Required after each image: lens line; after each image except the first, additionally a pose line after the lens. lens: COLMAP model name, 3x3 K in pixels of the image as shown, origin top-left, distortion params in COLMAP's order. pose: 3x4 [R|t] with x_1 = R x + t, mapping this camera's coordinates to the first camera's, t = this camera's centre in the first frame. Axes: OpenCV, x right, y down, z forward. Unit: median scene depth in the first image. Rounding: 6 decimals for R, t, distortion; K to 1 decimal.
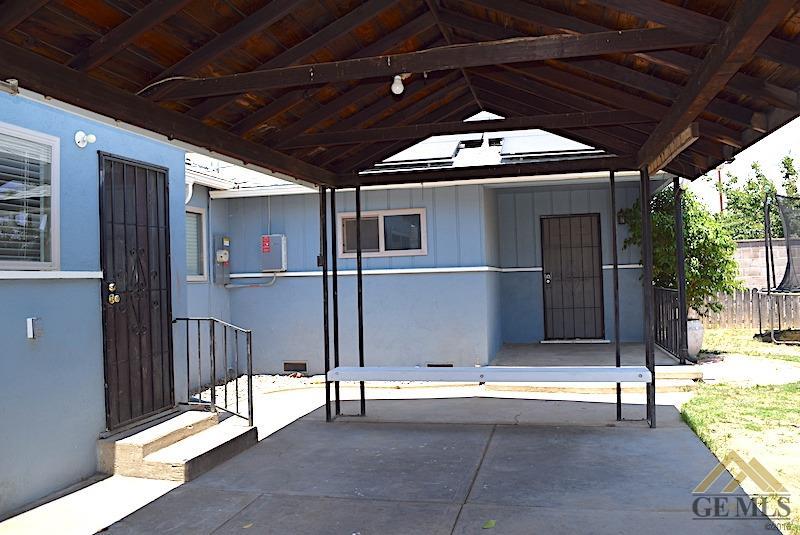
lens RADIAL K [[634.0, 0, 400.9], [0, 634.0, 265.0], [0, 0, 1]] dist [-0.093834, 0.019902]
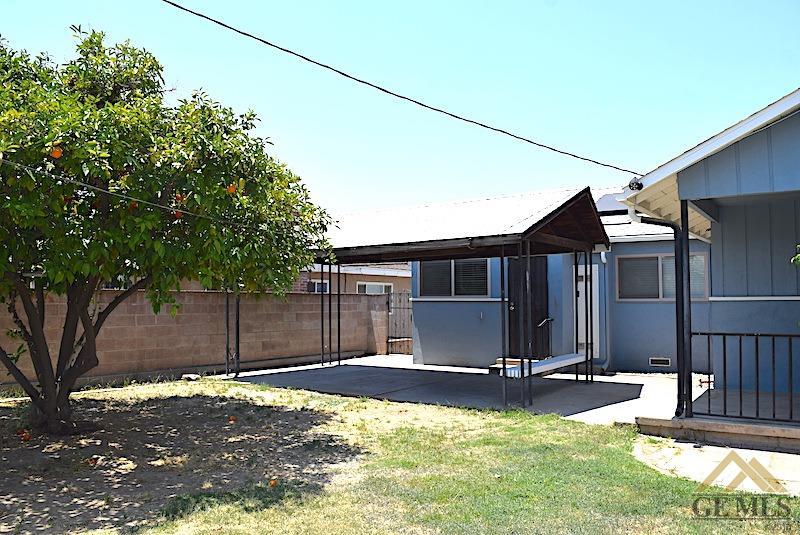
lens RADIAL K [[634.0, 0, 399.7], [0, 634.0, 264.8], [0, 0, 1]] dist [-0.093834, 0.019902]
pose [[-0.349505, -0.031870, -0.936392, 1.267842], [0.016564, 0.999055, -0.040185, -0.018785], [0.936788, -0.029556, -0.348647, 0.807351]]
